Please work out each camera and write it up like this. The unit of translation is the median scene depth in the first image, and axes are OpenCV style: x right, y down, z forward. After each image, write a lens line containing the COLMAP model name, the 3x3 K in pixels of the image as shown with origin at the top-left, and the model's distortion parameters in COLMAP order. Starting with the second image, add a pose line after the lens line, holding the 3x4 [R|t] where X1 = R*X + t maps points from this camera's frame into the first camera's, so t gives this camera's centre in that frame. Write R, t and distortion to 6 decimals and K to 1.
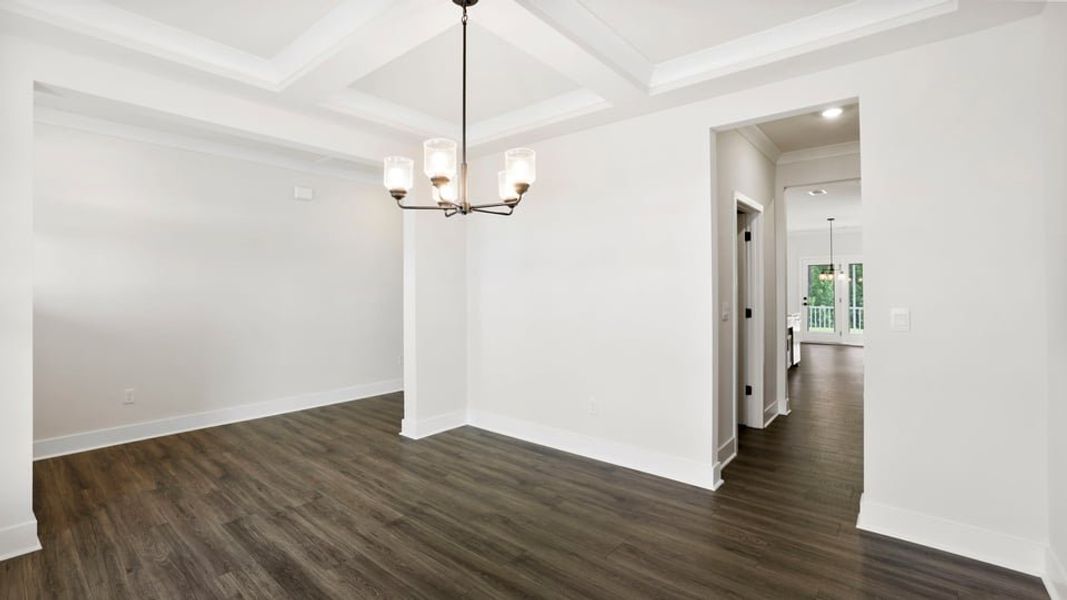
lens RADIAL K [[467.2, 0, 515.9], [0, 467.2, 277.9], [0, 0, 1]] dist [-0.017165, 0.000890]
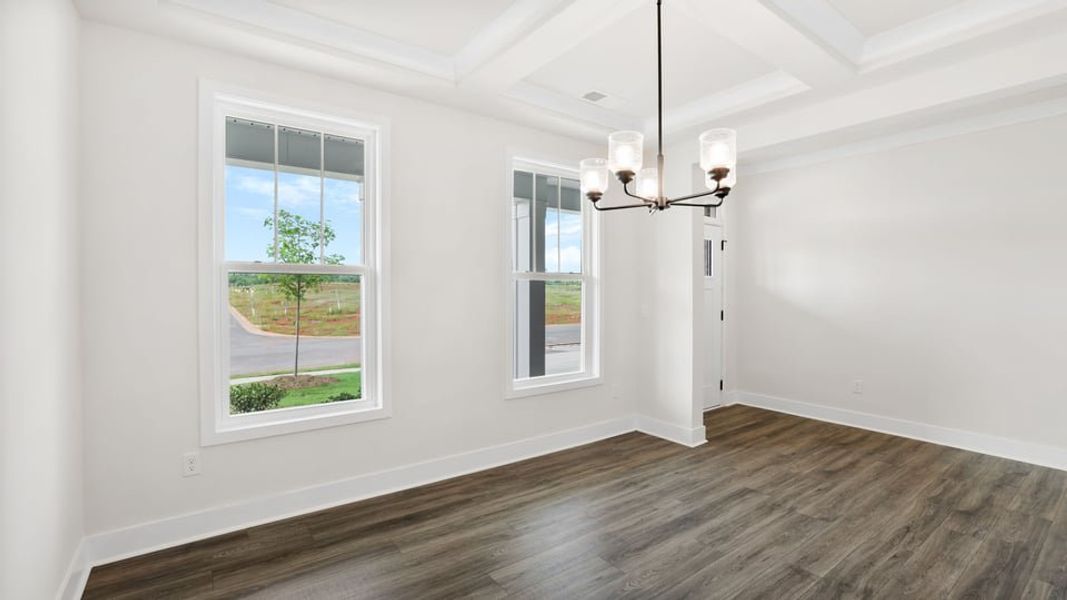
lens RADIAL K [[467.2, 0, 535.3], [0, 467.2, 300.7], [0, 0, 1]] dist [-0.017165, 0.000890]
pose [[-0.196693, 0.024313, -0.980164, 0.571395], [0.018641, 0.999605, 0.021055, 0.012301], [0.980288, -0.014130, -0.197069, 0.630230]]
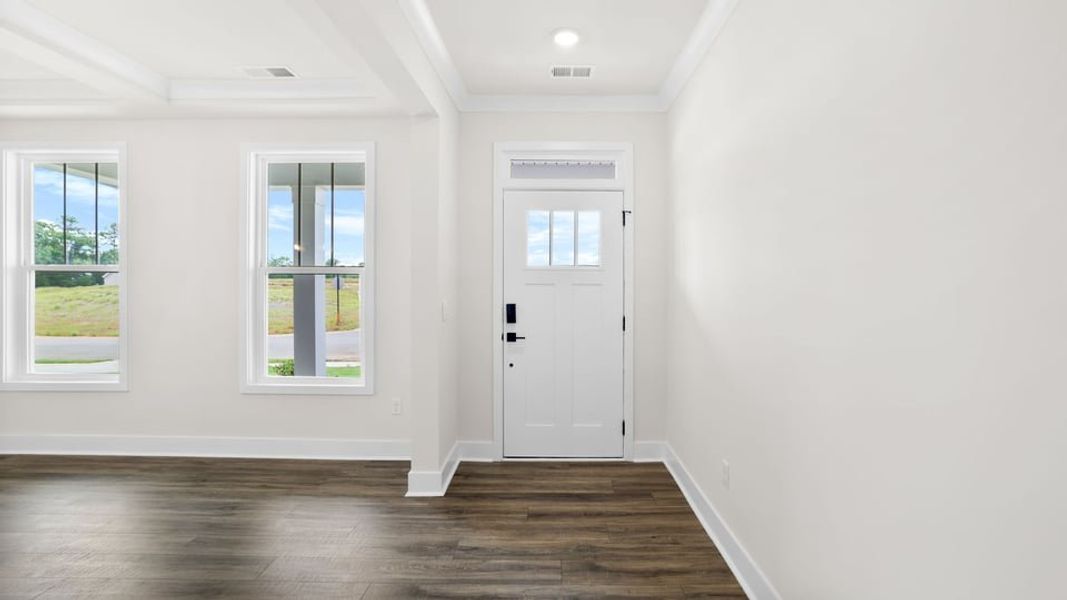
lens RADIAL K [[467.2, 0, 531.8], [0, 467.2, 294.9], [0, 0, 1]] dist [-0.017165, 0.000890]
pose [[-0.749189, 0.008895, -0.662296, -0.381701], [0.011420, 0.999935, 0.000512, 0.043874], [0.662258, -0.007180, -0.749242, 1.748931]]
